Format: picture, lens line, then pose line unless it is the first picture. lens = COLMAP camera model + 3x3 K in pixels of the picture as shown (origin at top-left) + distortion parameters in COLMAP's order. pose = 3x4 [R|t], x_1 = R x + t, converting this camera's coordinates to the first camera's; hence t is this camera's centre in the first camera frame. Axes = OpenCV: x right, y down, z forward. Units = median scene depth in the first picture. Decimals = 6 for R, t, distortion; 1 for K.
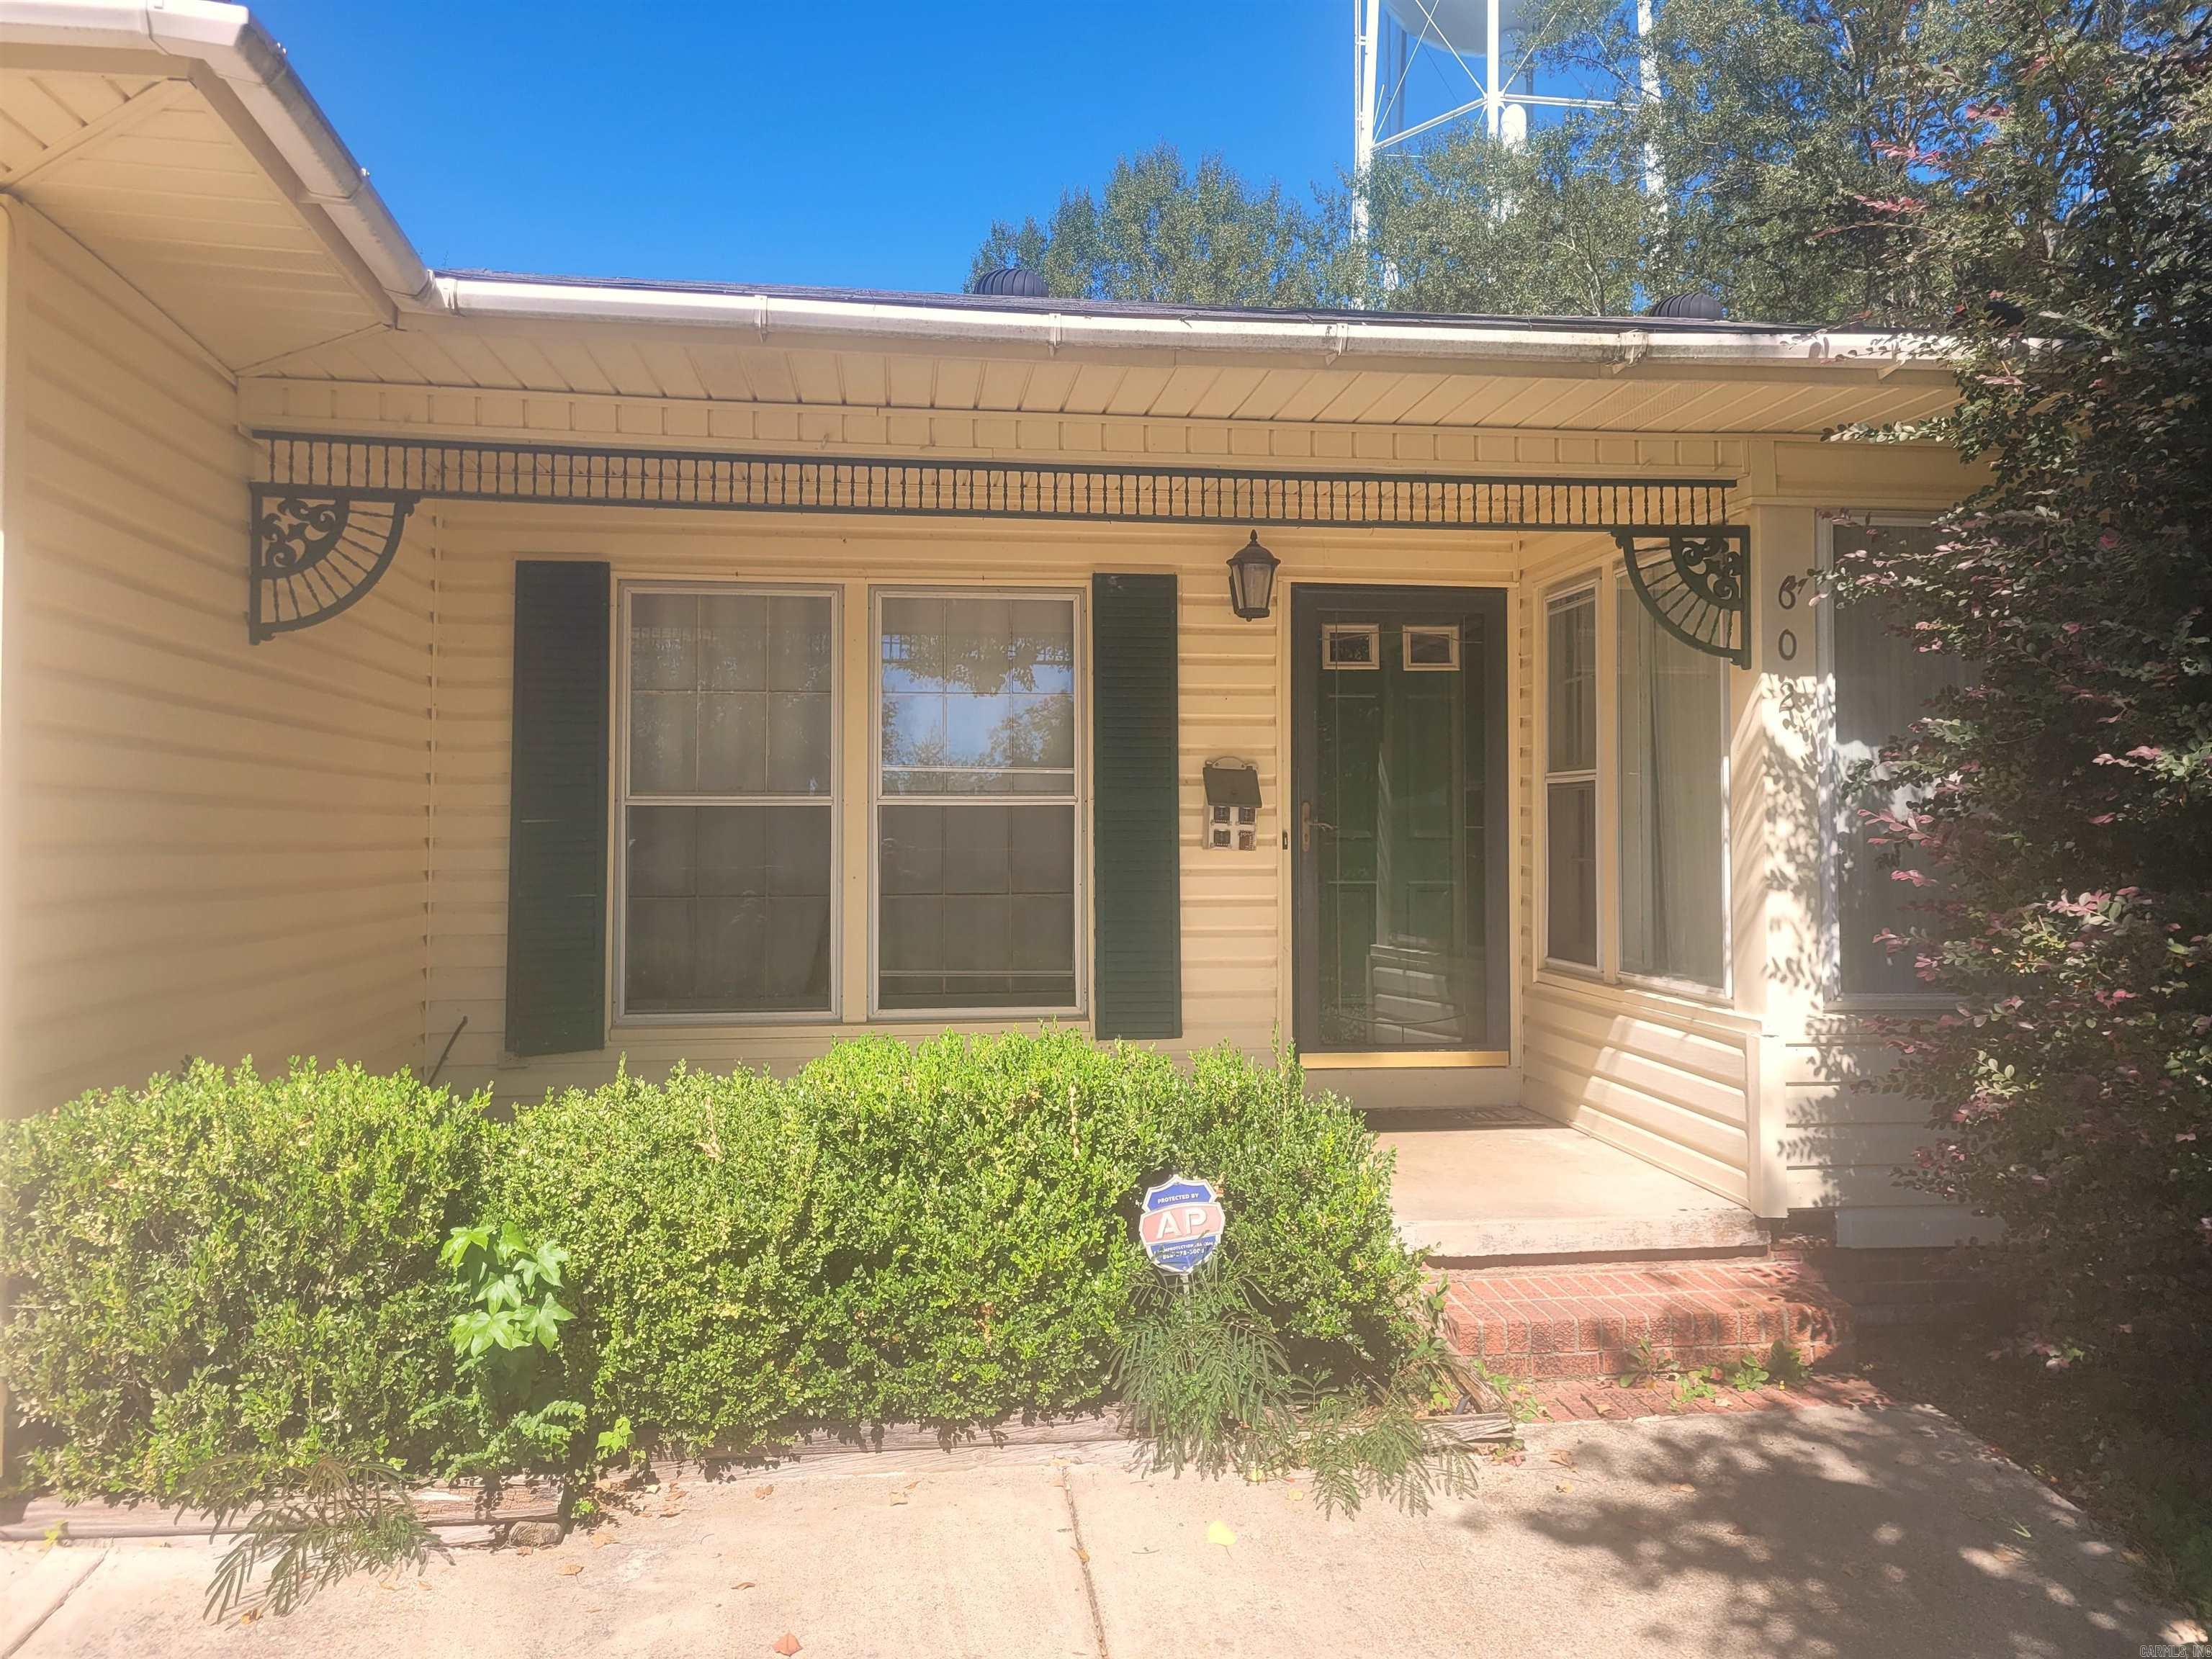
lens RADIAL K [[1631.5, 0, 1097.6], [0, 1631.5, 769.2], [0, 0, 1]] dist [0.032387, 0.001998]
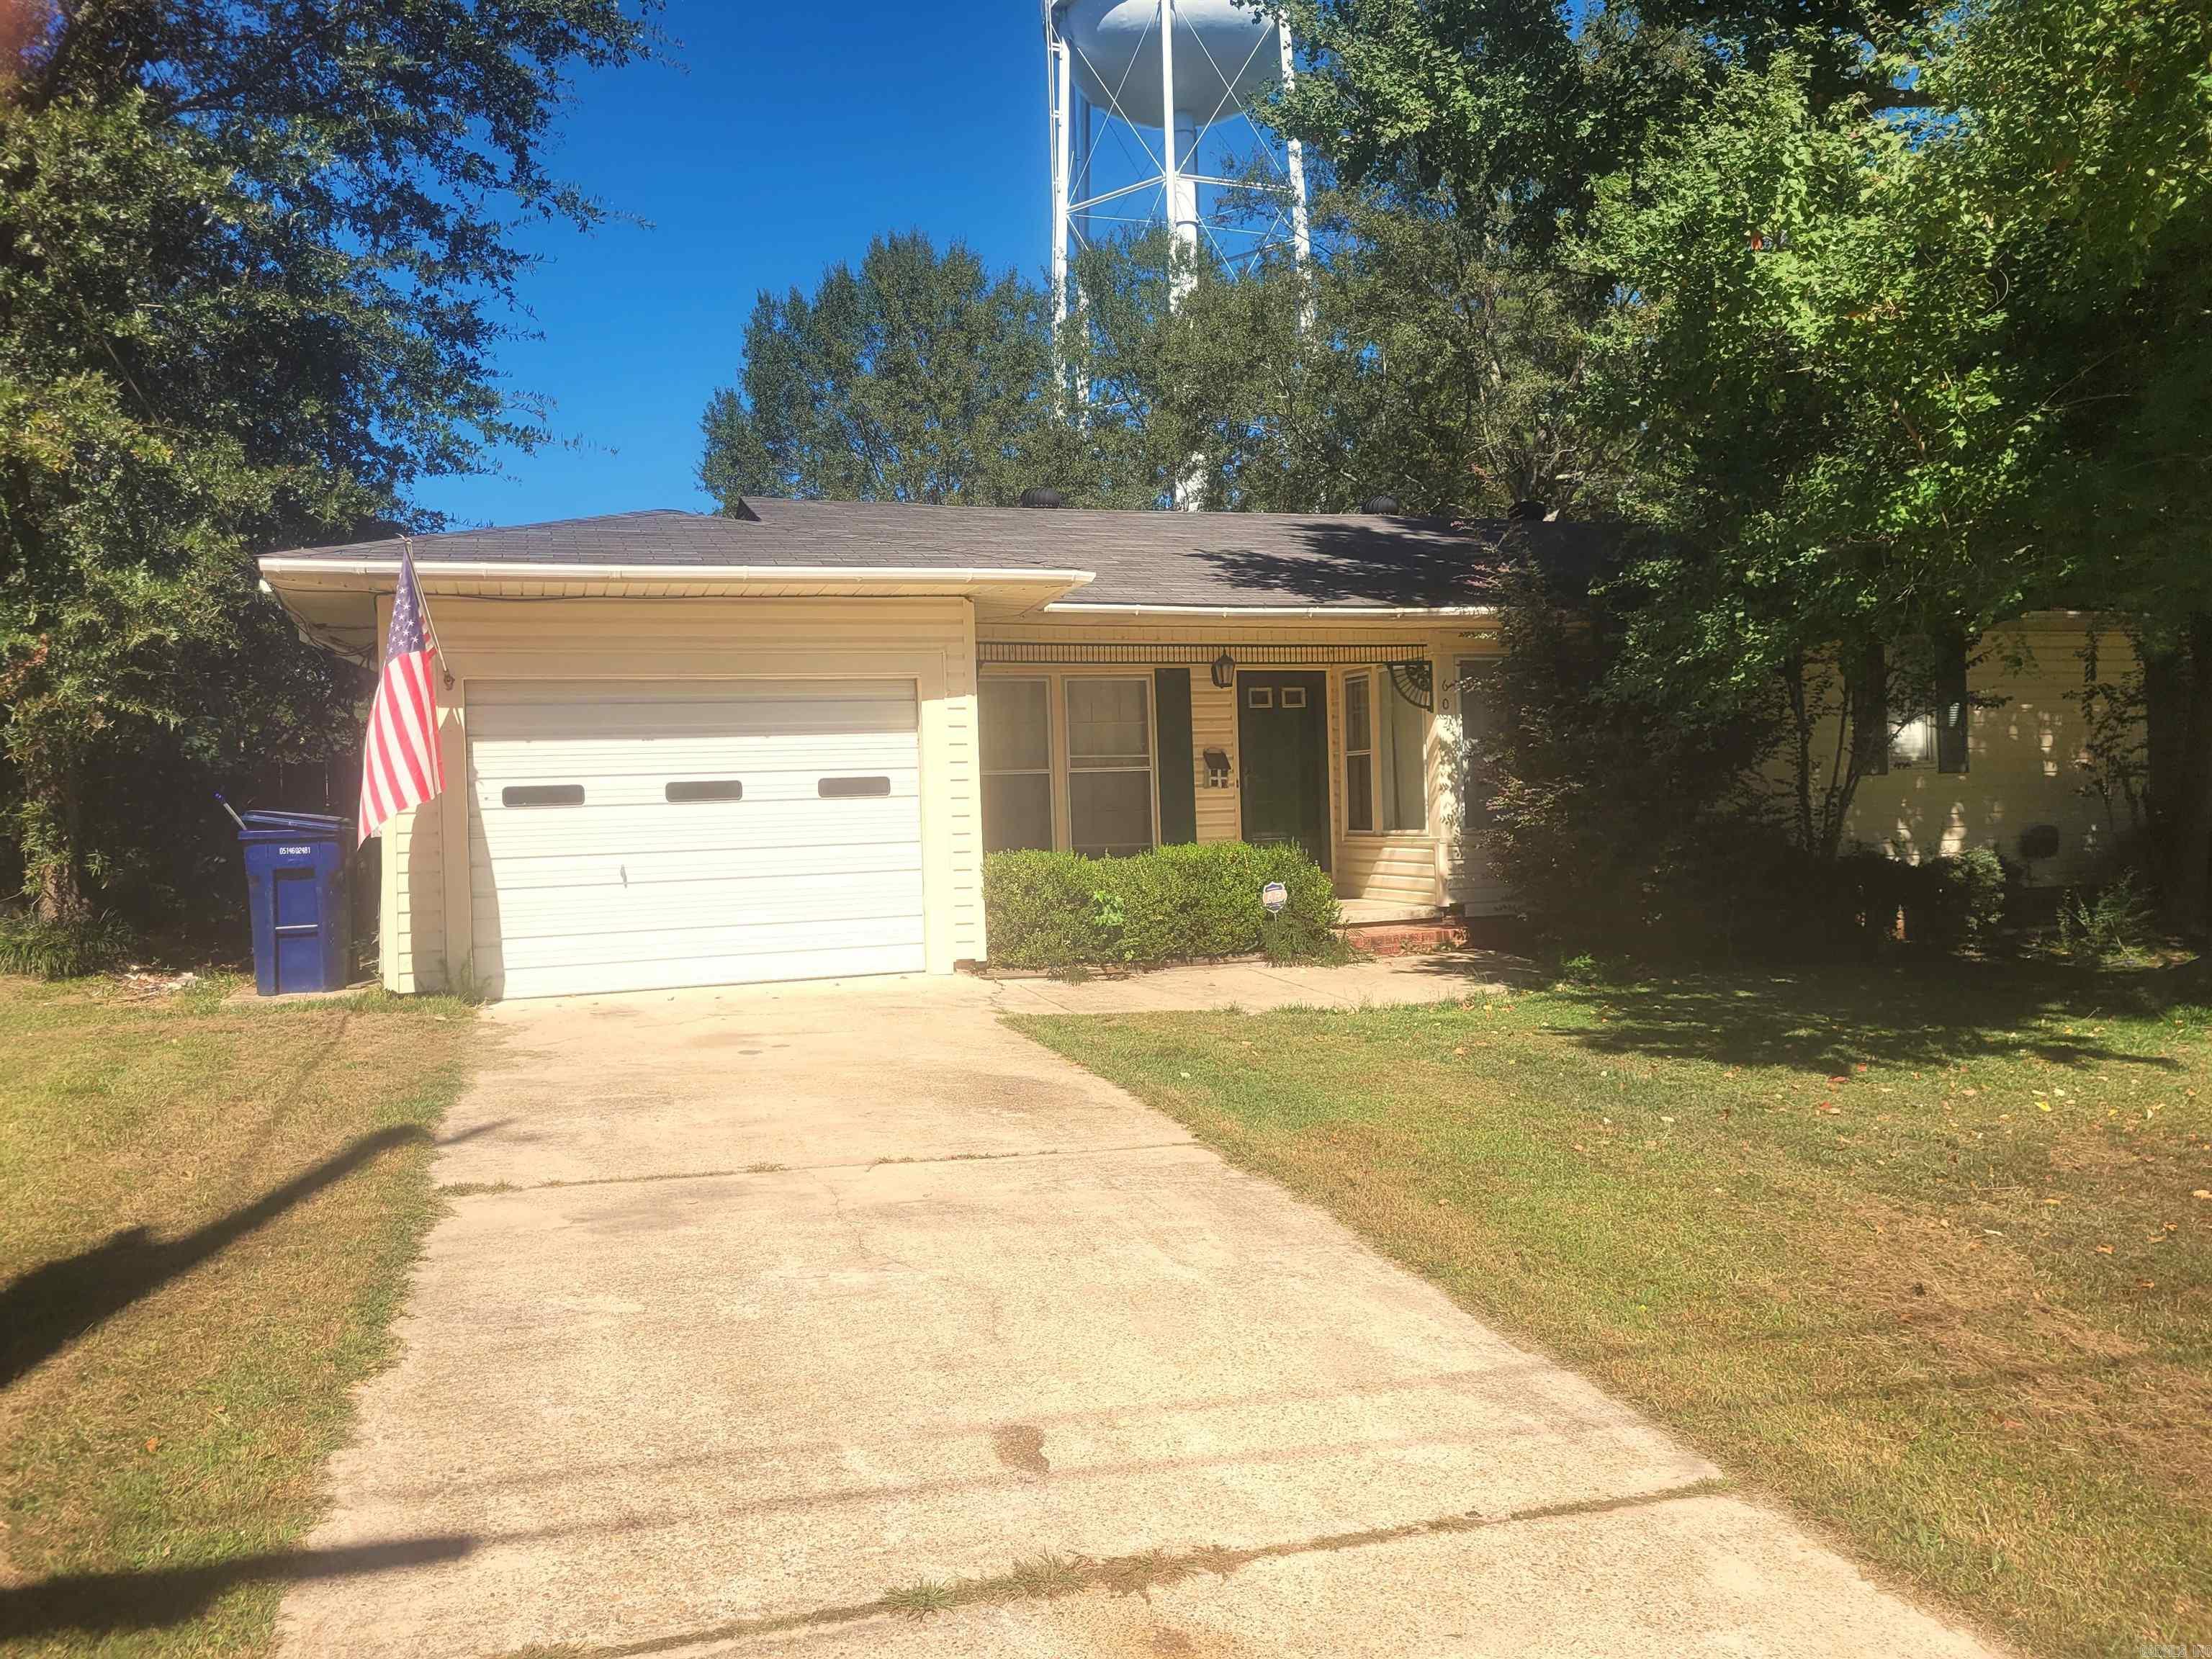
lens RADIAL K [[1631.5, 0, 1097.6], [0, 1631.5, 769.2], [0, 0, 1]] dist [0.032387, 0.001998]
pose [[0.977989, -0.025124, 0.207137, -0.649656], [0.023077, 0.999658, 0.012298, -0.010813], [-0.207375, -0.007247, 0.978235, -1.408207]]
